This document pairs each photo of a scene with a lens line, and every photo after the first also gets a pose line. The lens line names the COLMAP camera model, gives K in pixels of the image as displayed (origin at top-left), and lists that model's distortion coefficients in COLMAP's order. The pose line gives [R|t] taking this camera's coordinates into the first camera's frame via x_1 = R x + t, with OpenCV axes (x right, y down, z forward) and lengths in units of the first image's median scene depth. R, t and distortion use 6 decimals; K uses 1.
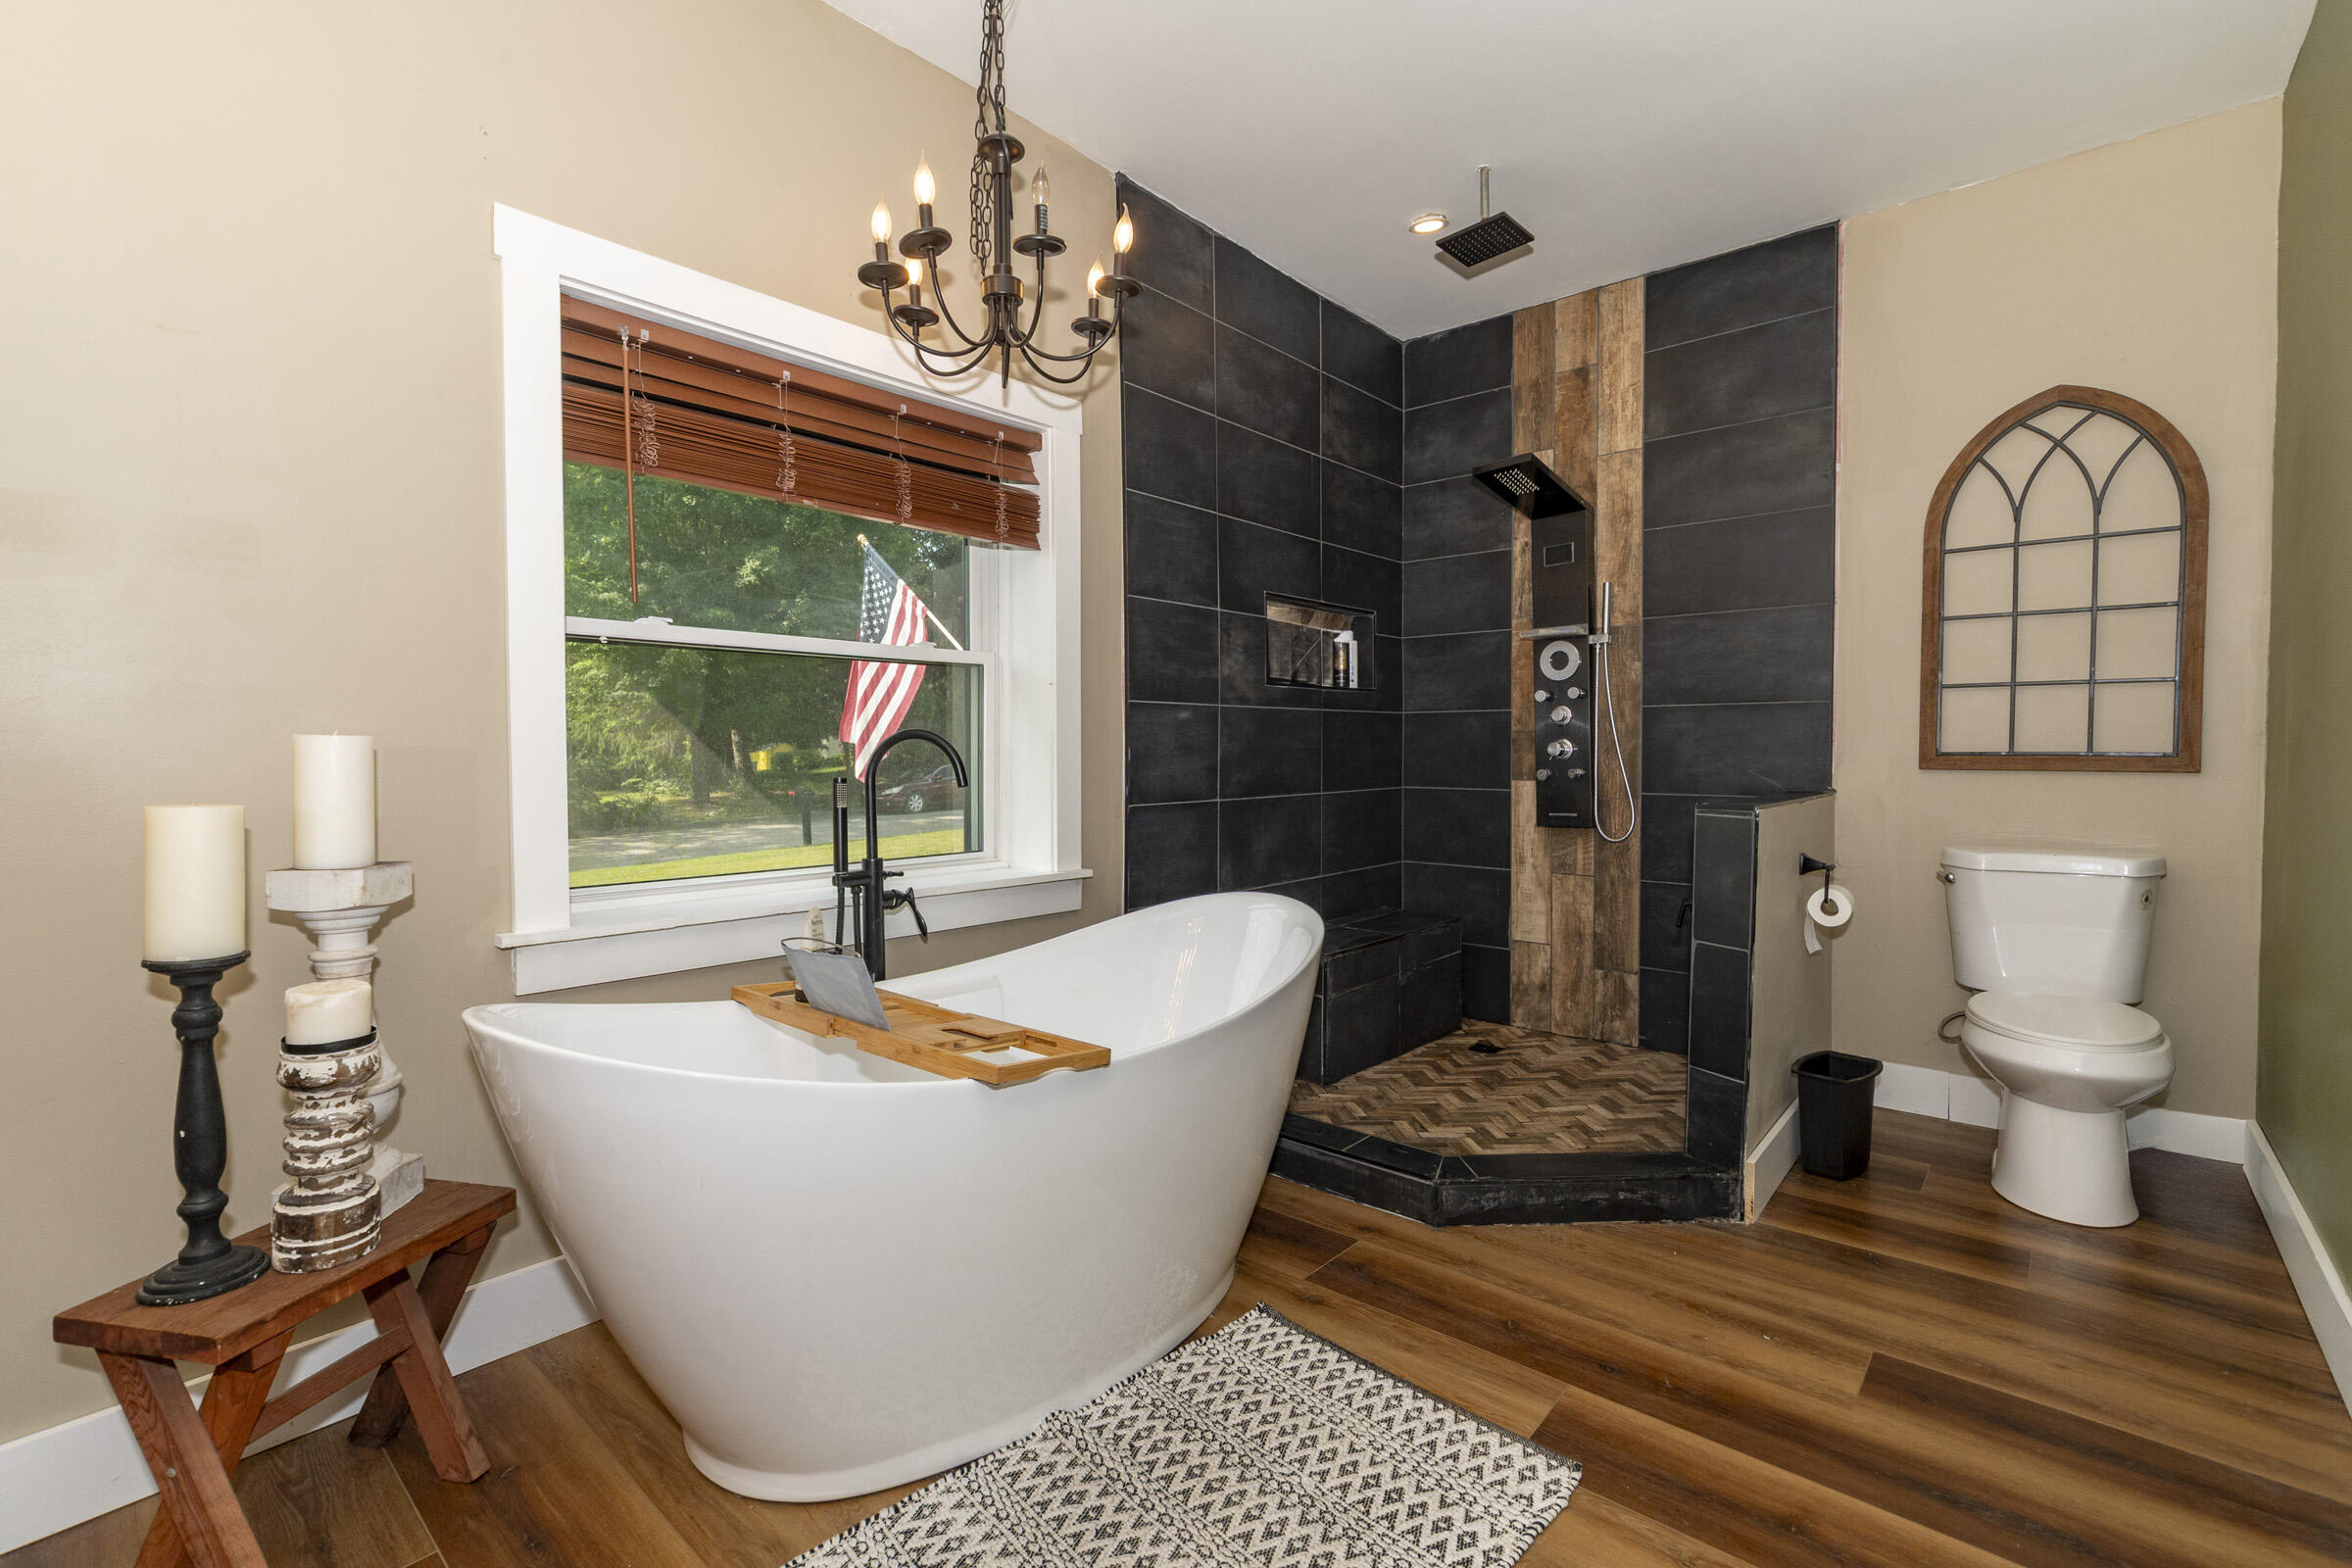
lens RADIAL K [[1059.7, 0, 1164.4], [0, 1059.7, 791.7], [0, 0, 1]] dist [-0.003479, 0.001422]
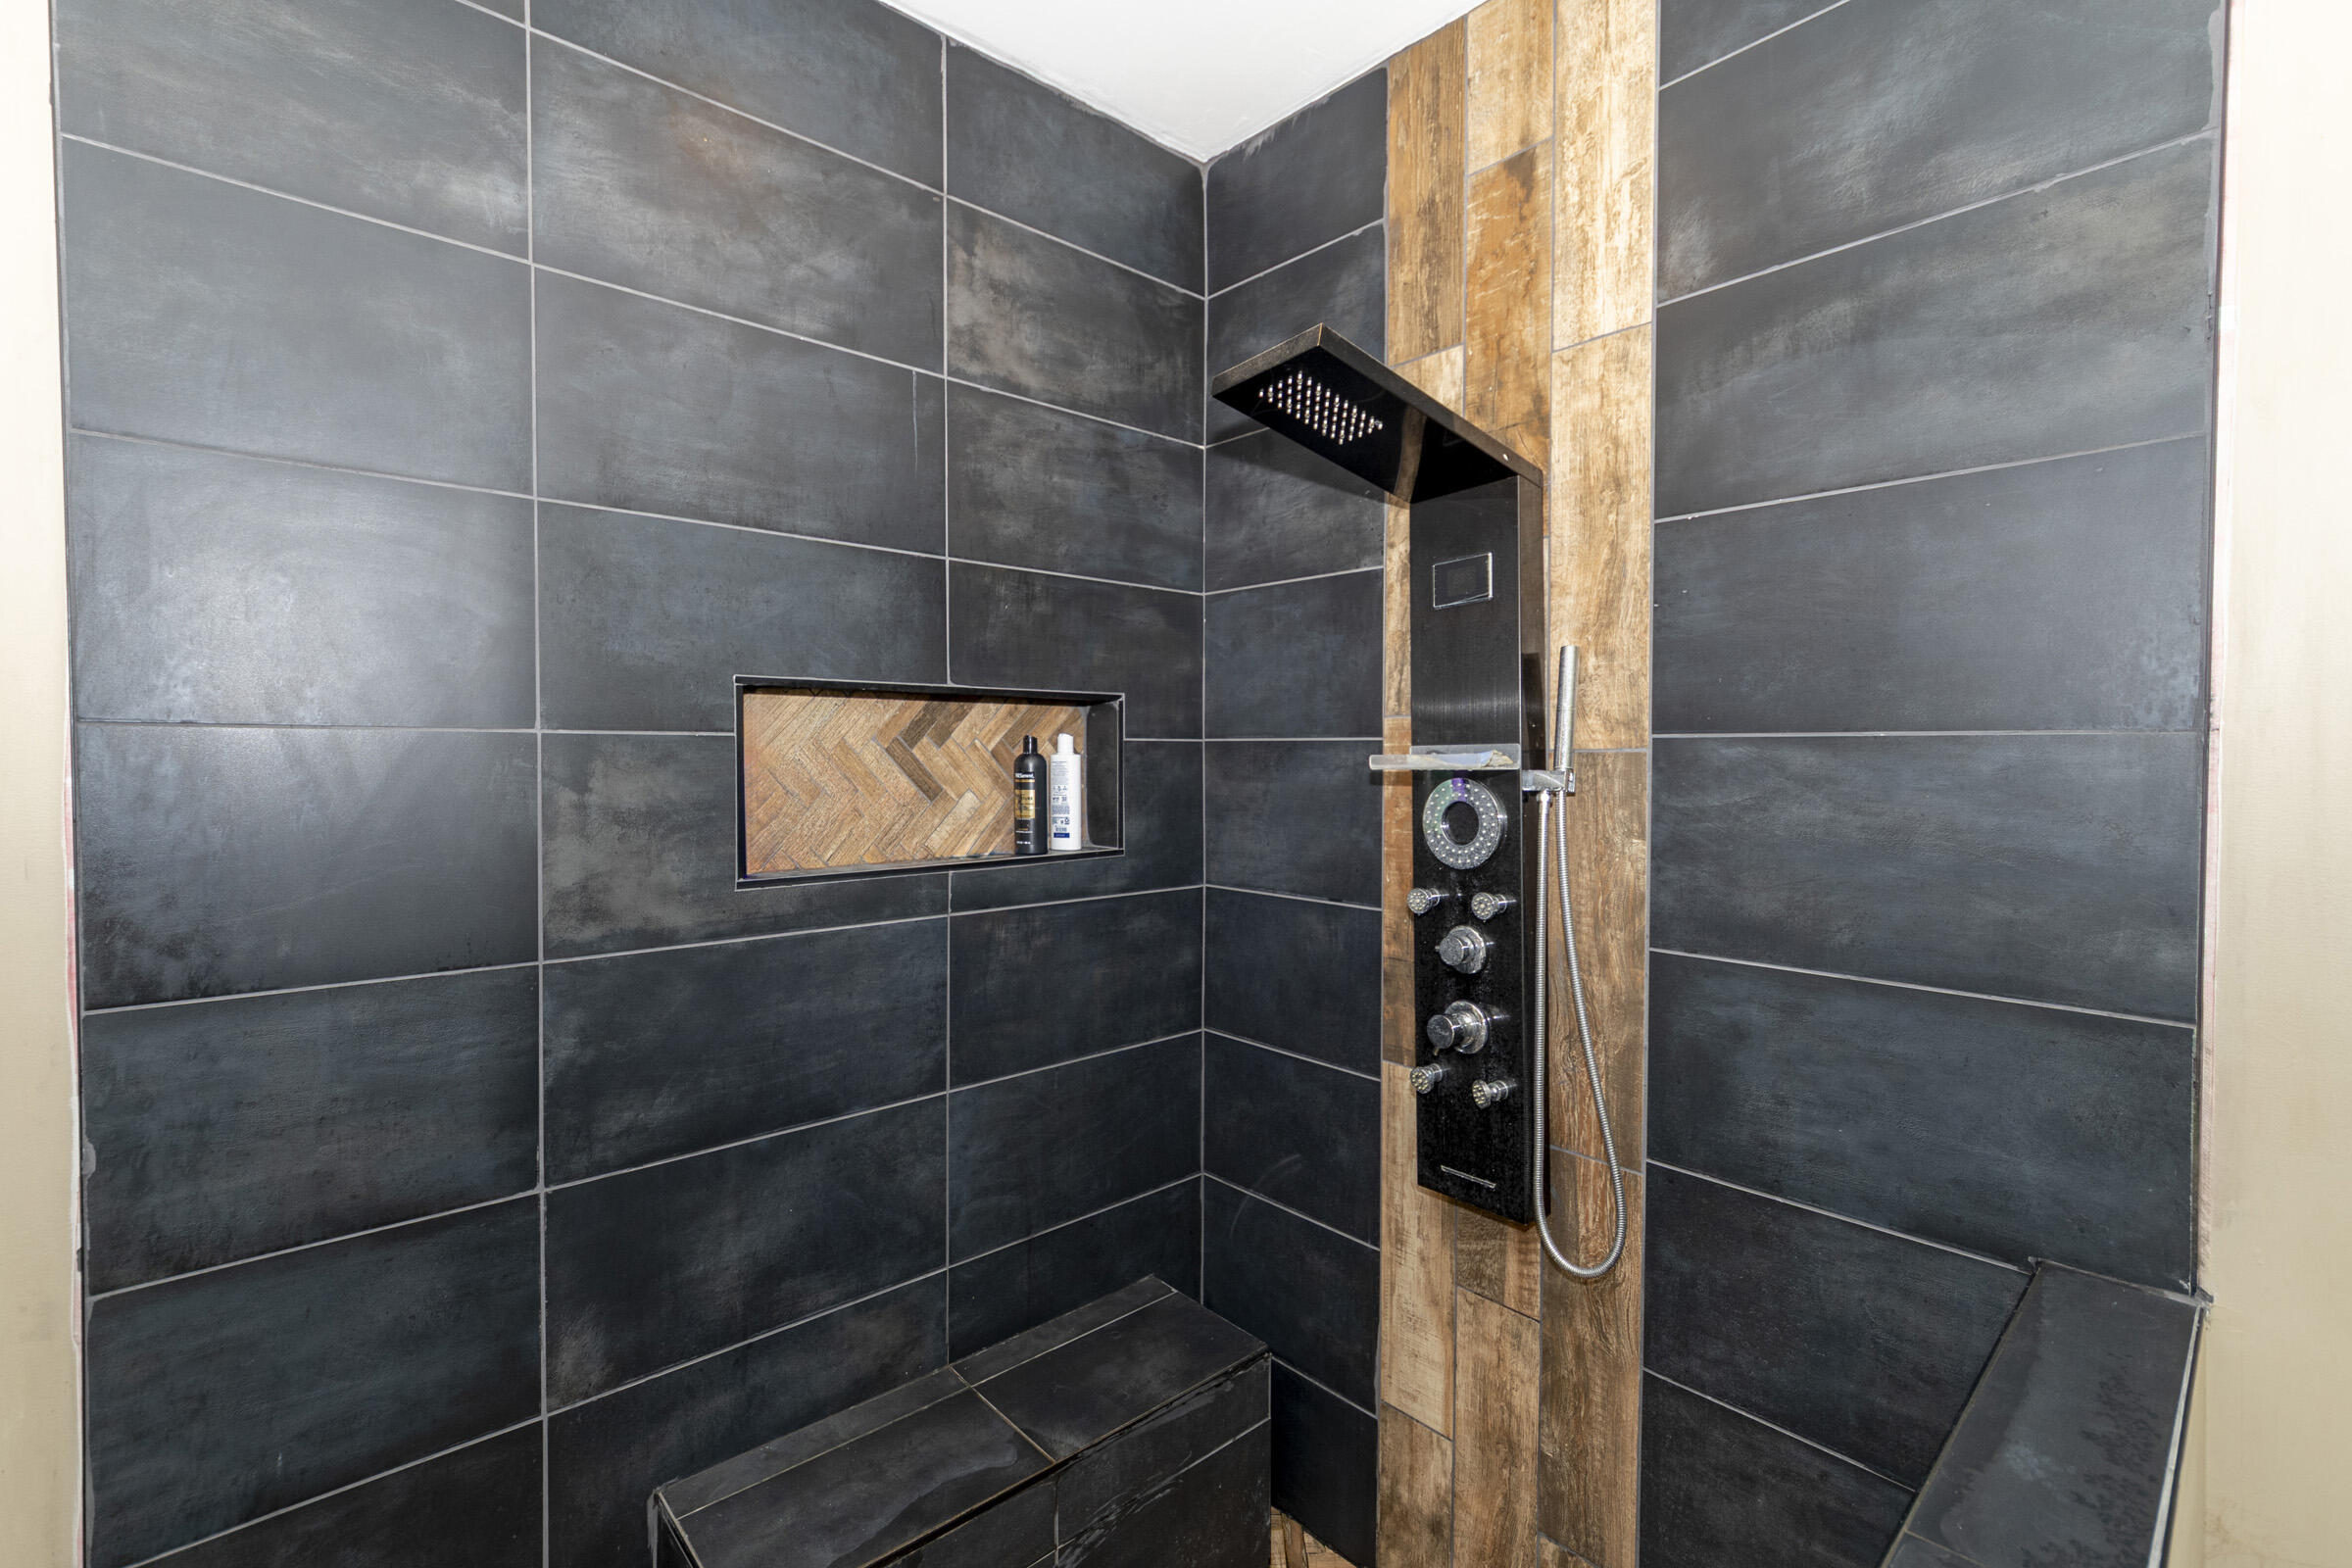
lens RADIAL K [[1059.7, 0, 1167.4], [0, 1059.7, 785.3], [0, 0, 1]] dist [-0.003479, 0.001422]
pose [[0.992725, 0.012548, -0.119751, 0.309315], [-0.014066, 0.999831, -0.011844, -0.134683], [0.119583, 0.013442, 0.992733, 0.560448]]
